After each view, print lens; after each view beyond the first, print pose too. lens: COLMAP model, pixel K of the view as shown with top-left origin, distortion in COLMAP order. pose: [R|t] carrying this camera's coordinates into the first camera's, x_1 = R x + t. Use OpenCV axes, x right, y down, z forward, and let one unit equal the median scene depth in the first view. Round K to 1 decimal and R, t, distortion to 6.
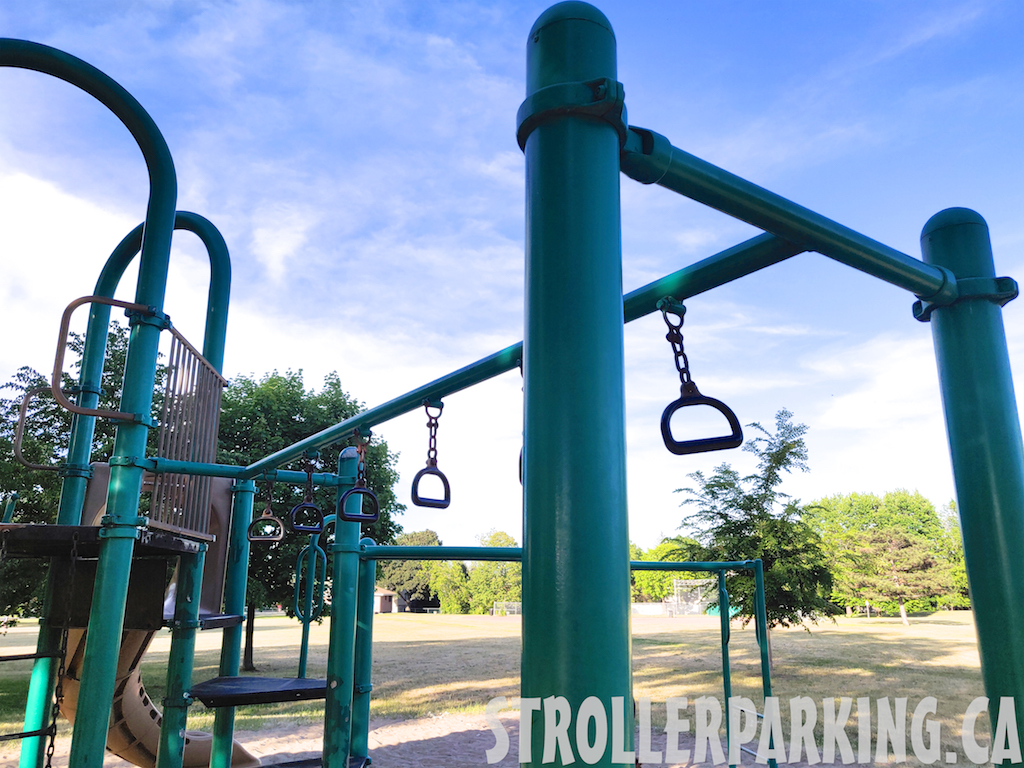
lens RADIAL K [[803.8, 0, 521.1], [0, 803.8, 388.5], [0, 0, 1]] dist [-0.021200, 0.083684]
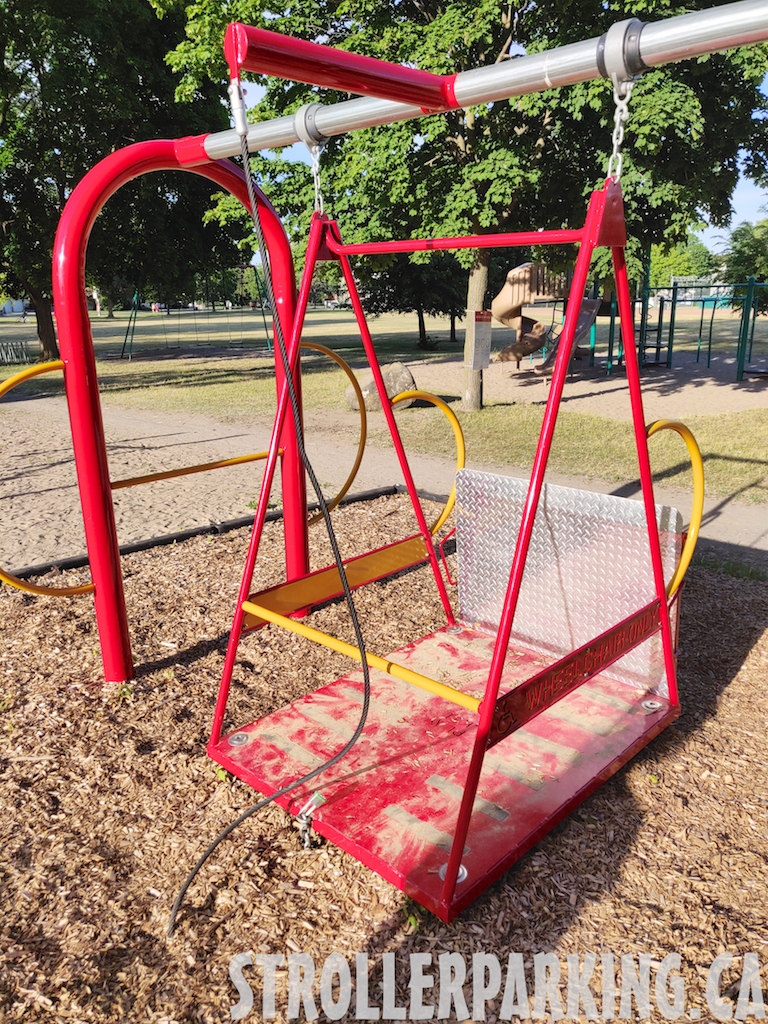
lens RADIAL K [[803.8, 0, 391.4], [0, 803.8, 506.7], [0, 0, 1]] dist [-0.021200, 0.083684]
pose [[0.992028, 0.021828, -0.124110, -0.151030], [0.042631, 0.868678, 0.493540, -0.144239], [0.118584, -0.494896, 0.860822, -0.484742]]
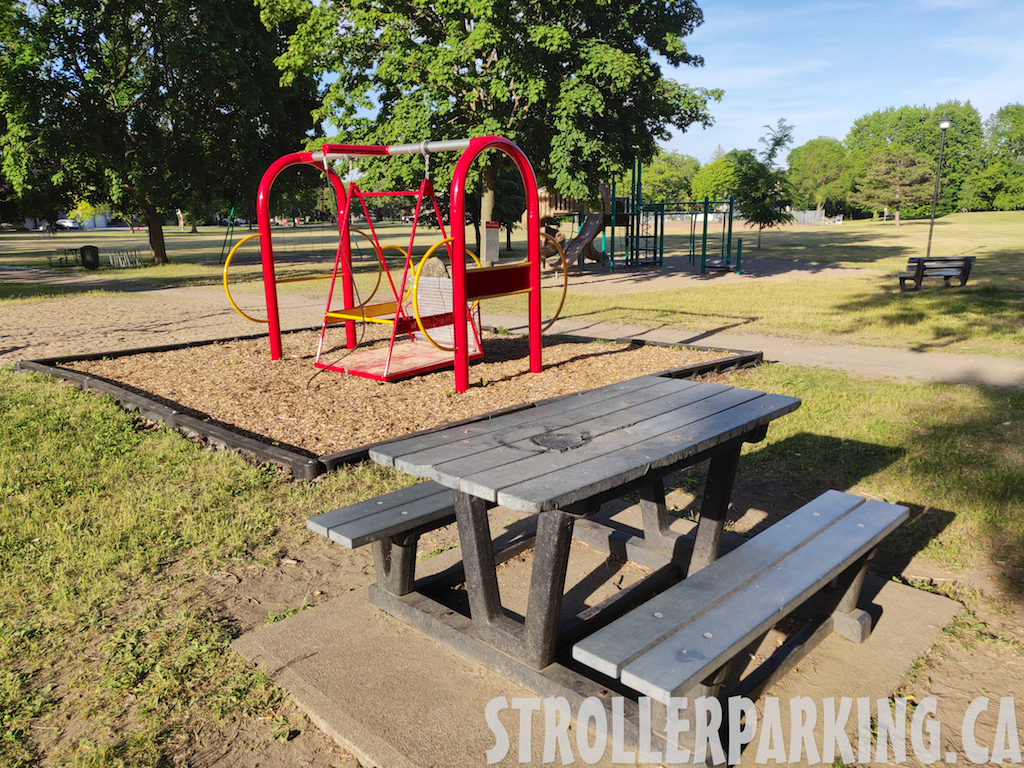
lens RADIAL K [[803.8, 0, 512.0], [0, 803.8, 391.9], [0, 0, 1]] dist [-0.021200, 0.083684]
pose [[0.996973, 0.004727, -0.077601, -0.102975], [0.031930, 0.885188, 0.464137, -0.184214], [0.070885, -0.465210, 0.882358, -0.637043]]
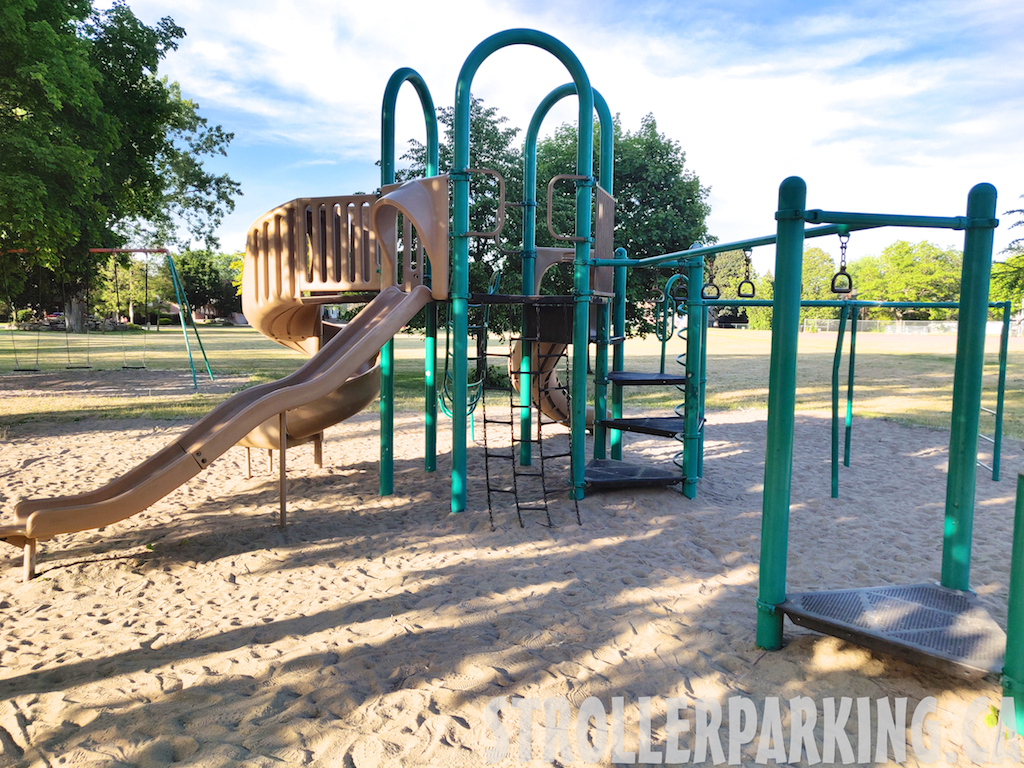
lens RADIAL K [[803.8, 0, 505.2], [0, 803.8, 387.5], [0, 0, 1]] dist [-0.021200, 0.083684]
pose [[0.924056, 0.043642, -0.379758, 0.000672], [0.087962, 0.942525, 0.322351, -0.001798], [0.371999, -0.331274, 0.867107, -0.005943]]
